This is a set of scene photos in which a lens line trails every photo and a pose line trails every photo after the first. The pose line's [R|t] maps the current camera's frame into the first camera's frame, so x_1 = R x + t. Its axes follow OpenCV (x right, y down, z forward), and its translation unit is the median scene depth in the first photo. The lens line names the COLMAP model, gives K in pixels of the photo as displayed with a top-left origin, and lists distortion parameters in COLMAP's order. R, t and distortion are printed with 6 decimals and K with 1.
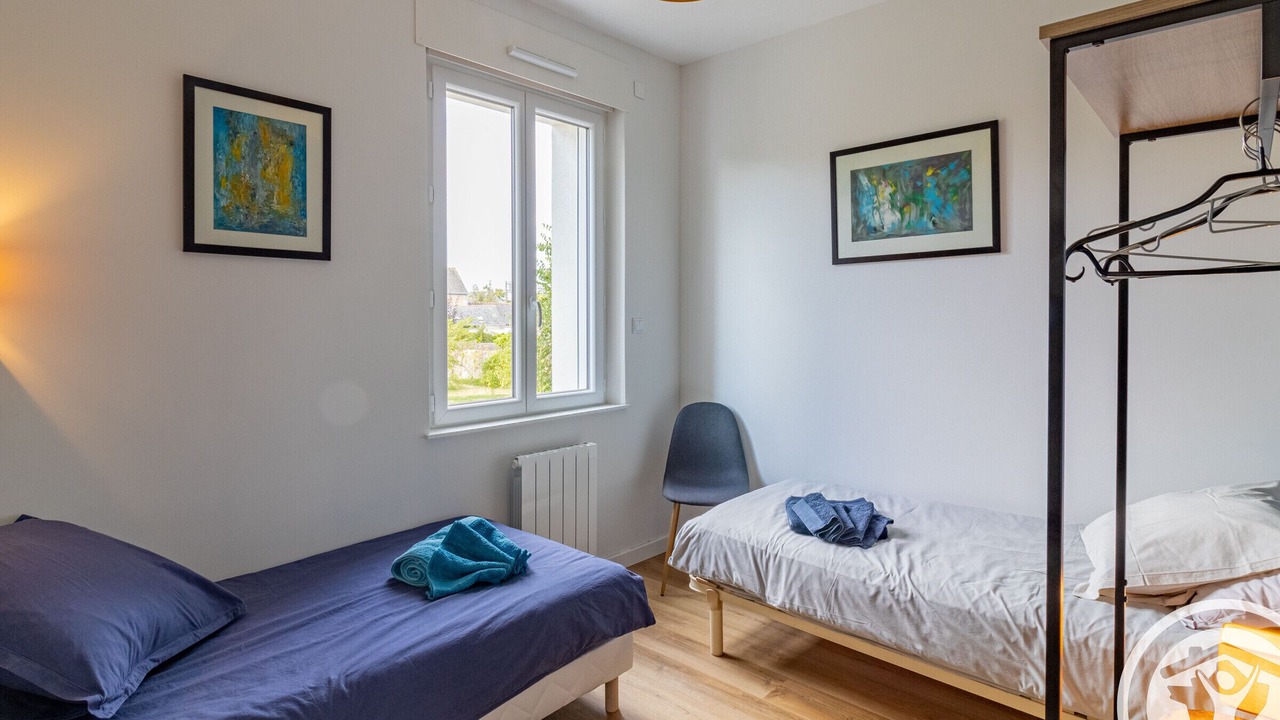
lens RADIAL K [[685.4, 0, 639.3], [0, 685.4, 353.6], [0, 0, 1]] dist [0.005858, 0.001125]
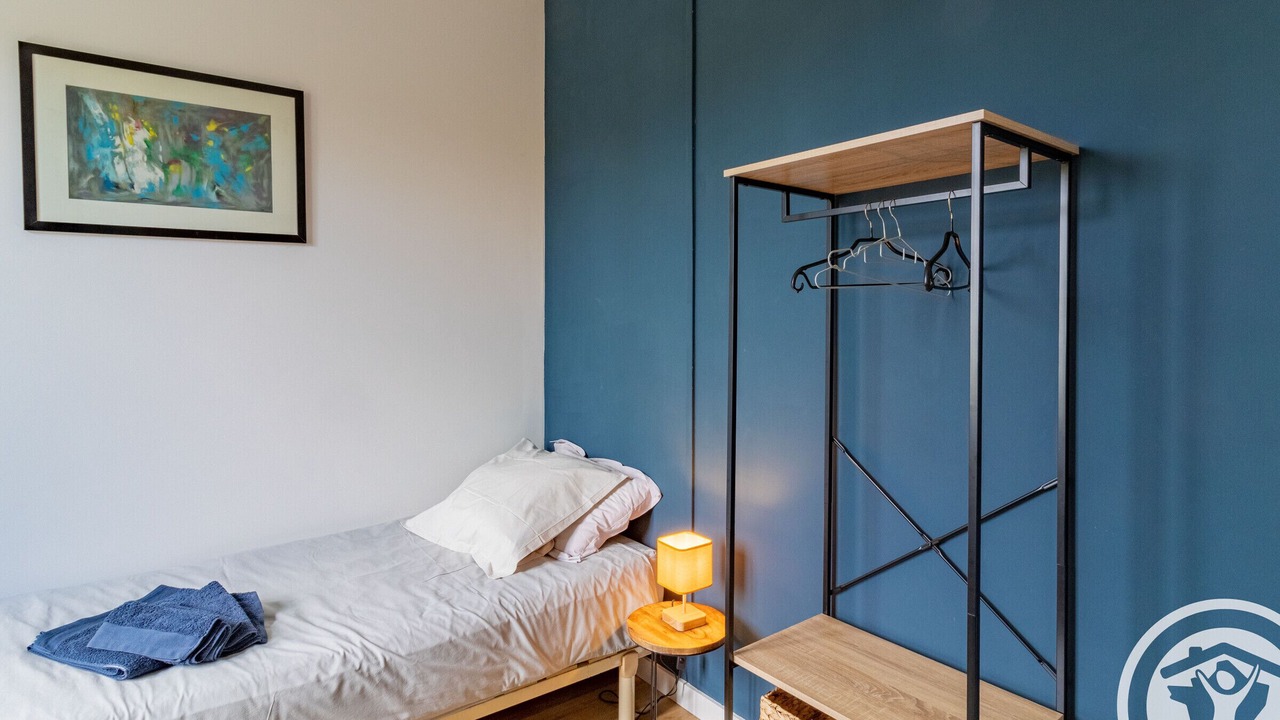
lens RADIAL K [[685.4, 0, 640.9], [0, 685.4, 333.7], [0, 0, 1]] dist [0.005858, 0.001125]
pose [[0.154979, -0.024579, 0.987612, -0.354672], [0.052450, 0.998485, 0.016619, -0.030528], [-0.986524, 0.049225, 0.156033, 0.570973]]
